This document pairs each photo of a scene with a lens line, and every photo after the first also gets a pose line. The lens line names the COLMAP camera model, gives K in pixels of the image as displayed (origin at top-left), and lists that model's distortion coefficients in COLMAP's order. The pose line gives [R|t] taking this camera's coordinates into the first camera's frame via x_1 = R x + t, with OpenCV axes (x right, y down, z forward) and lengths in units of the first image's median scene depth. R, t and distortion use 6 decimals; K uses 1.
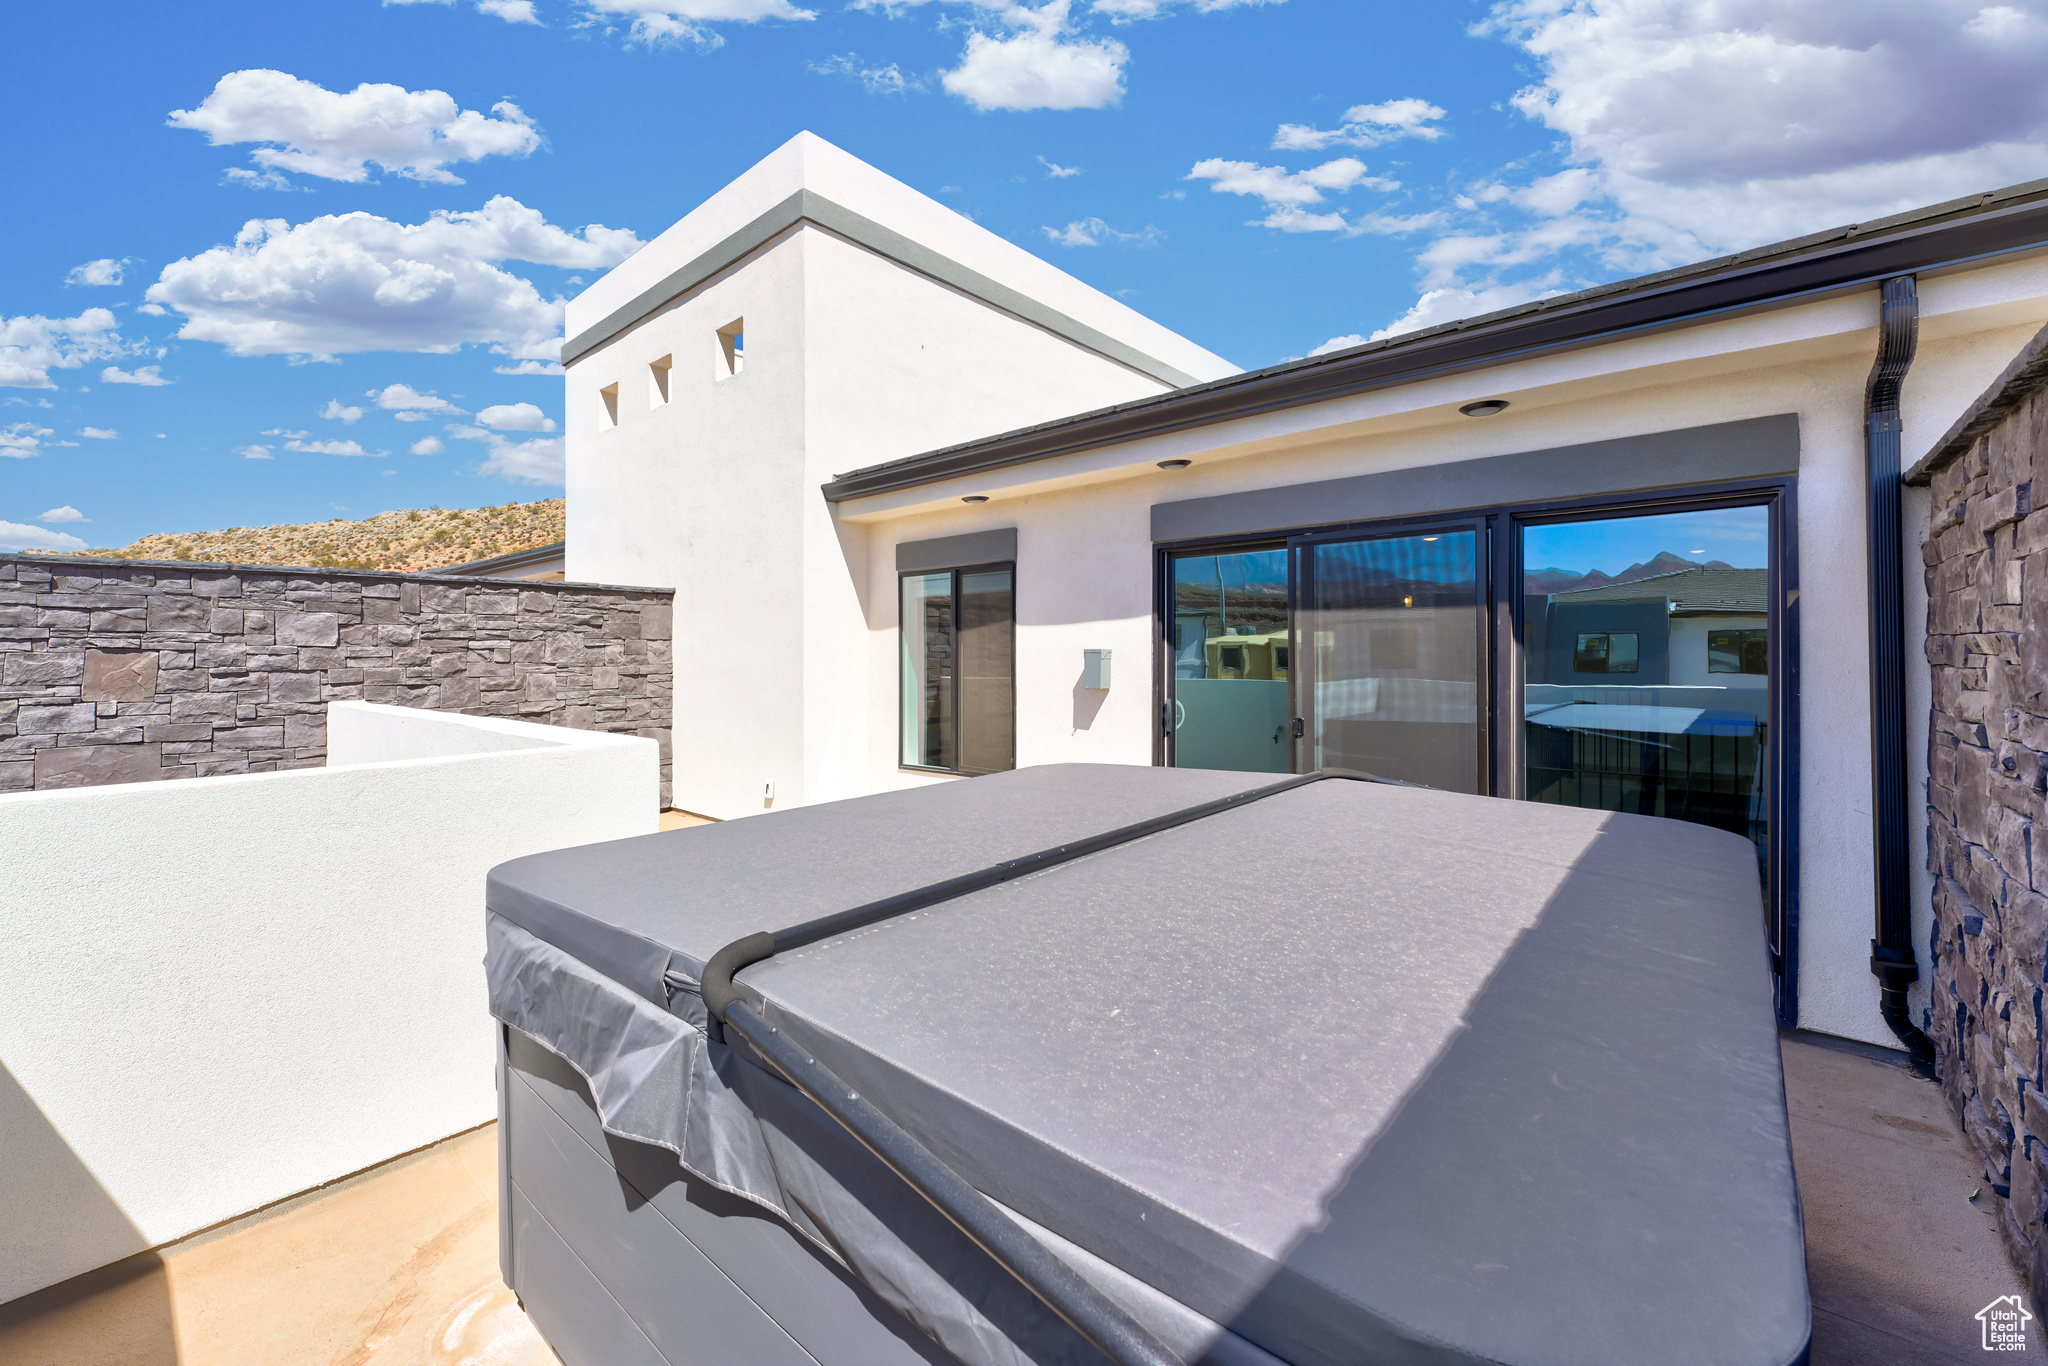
lens RADIAL K [[830.6, 0, 1017.6], [0, 830.6, 662.2], [0, 0, 1]] dist [0.009951, -0.002043]
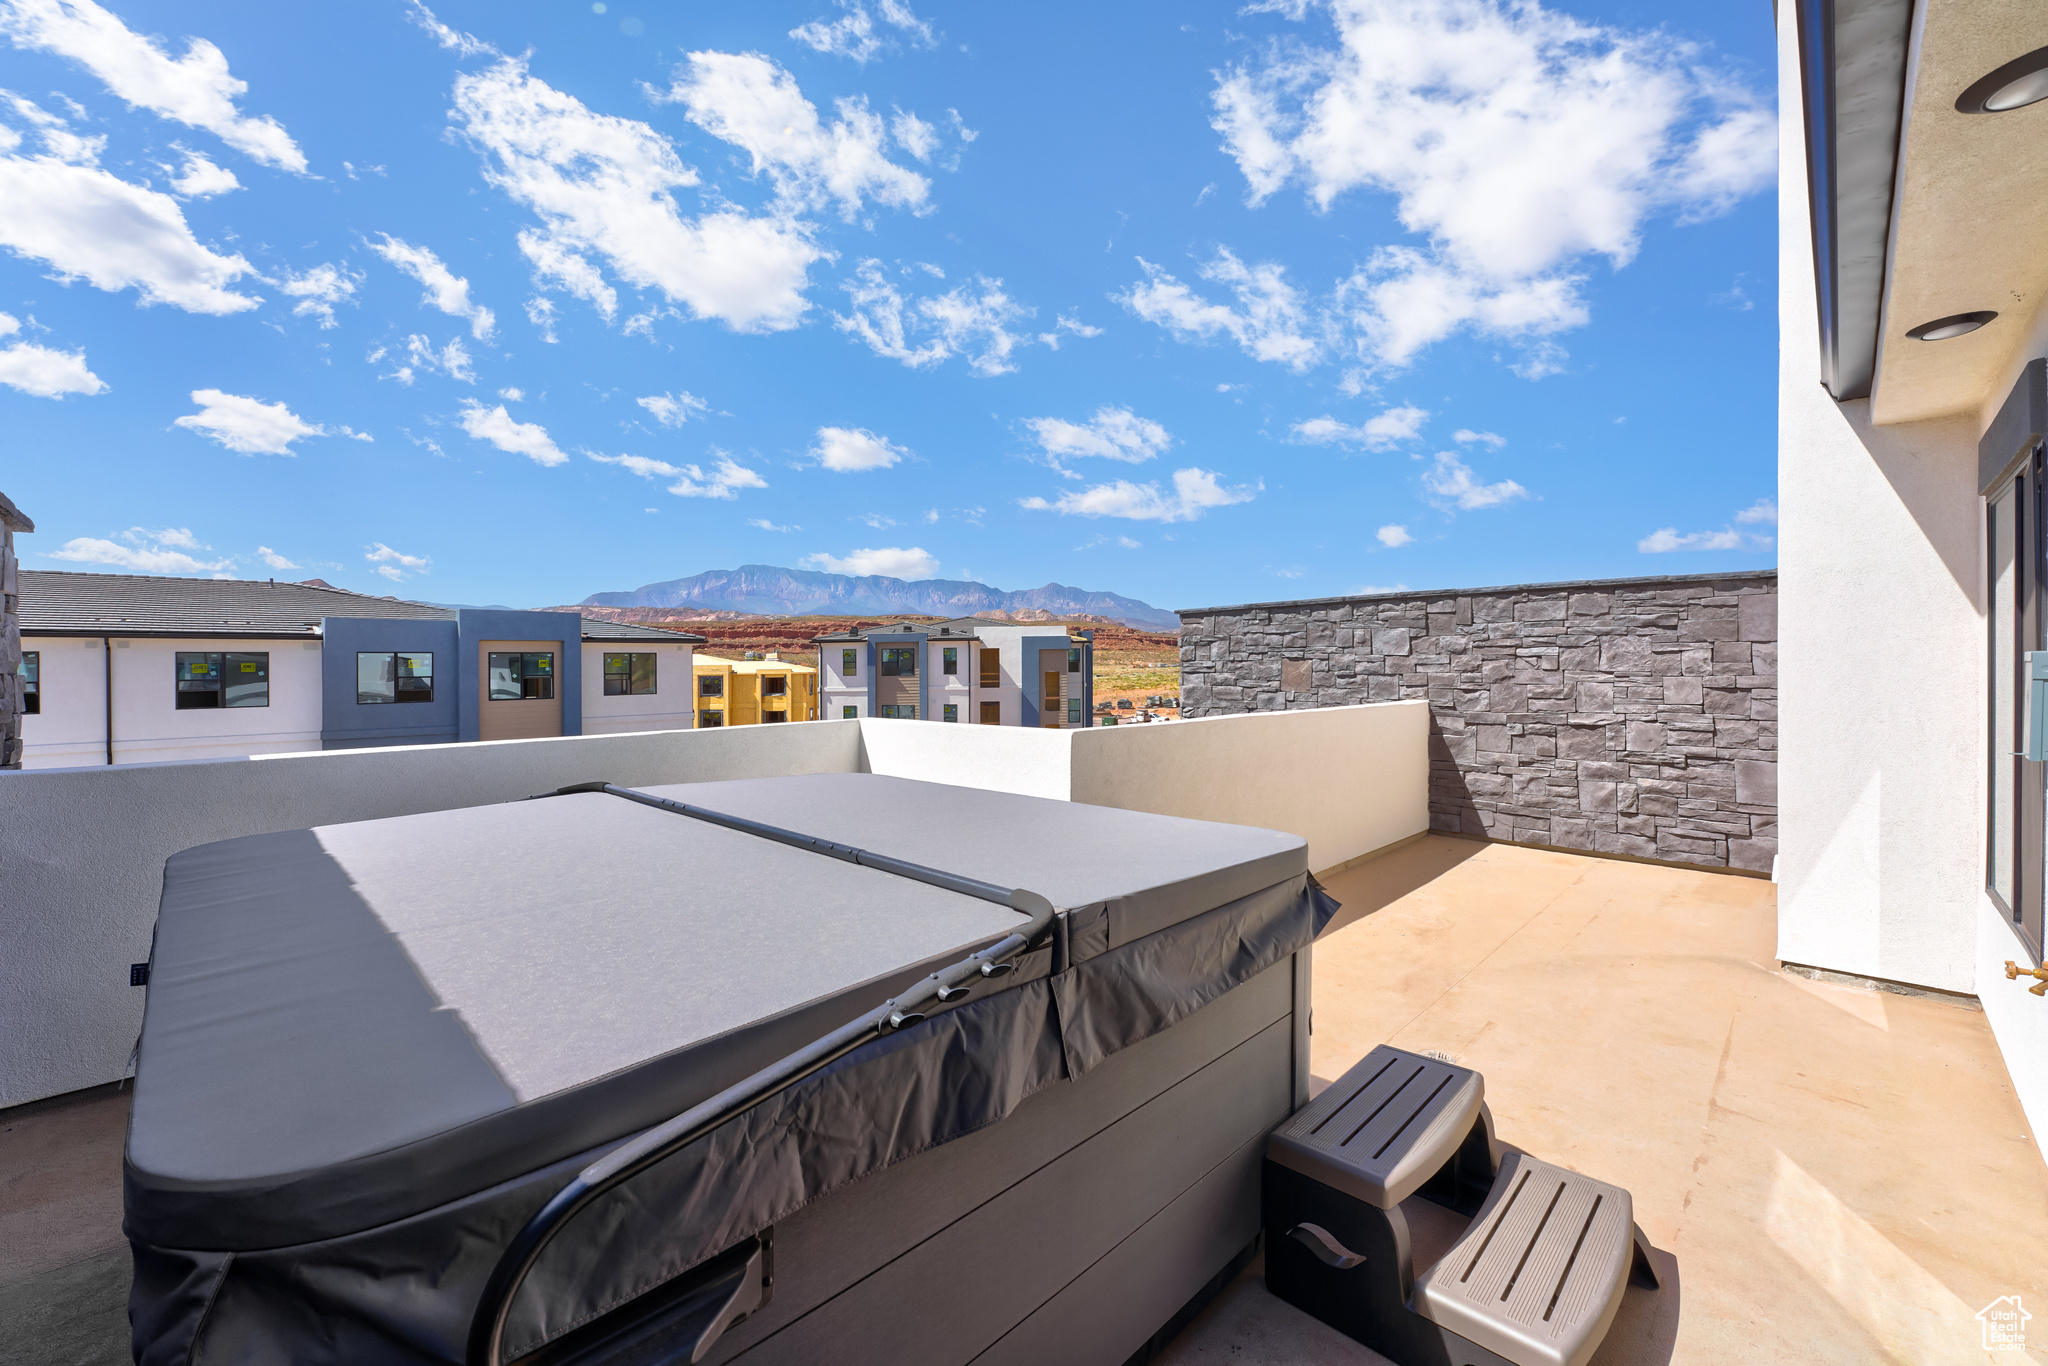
lens RADIAL K [[830.6, 0, 1018.3], [0, 830.6, 671.9], [0, 0, 1]] dist [0.009951, -0.002043]
pose [[-0.066807, 0.018199, -0.997600, 0.412469], [-0.004043, 0.999820, 0.018510, -0.013603], [0.997758, 0.005270, -0.066722, 0.473413]]
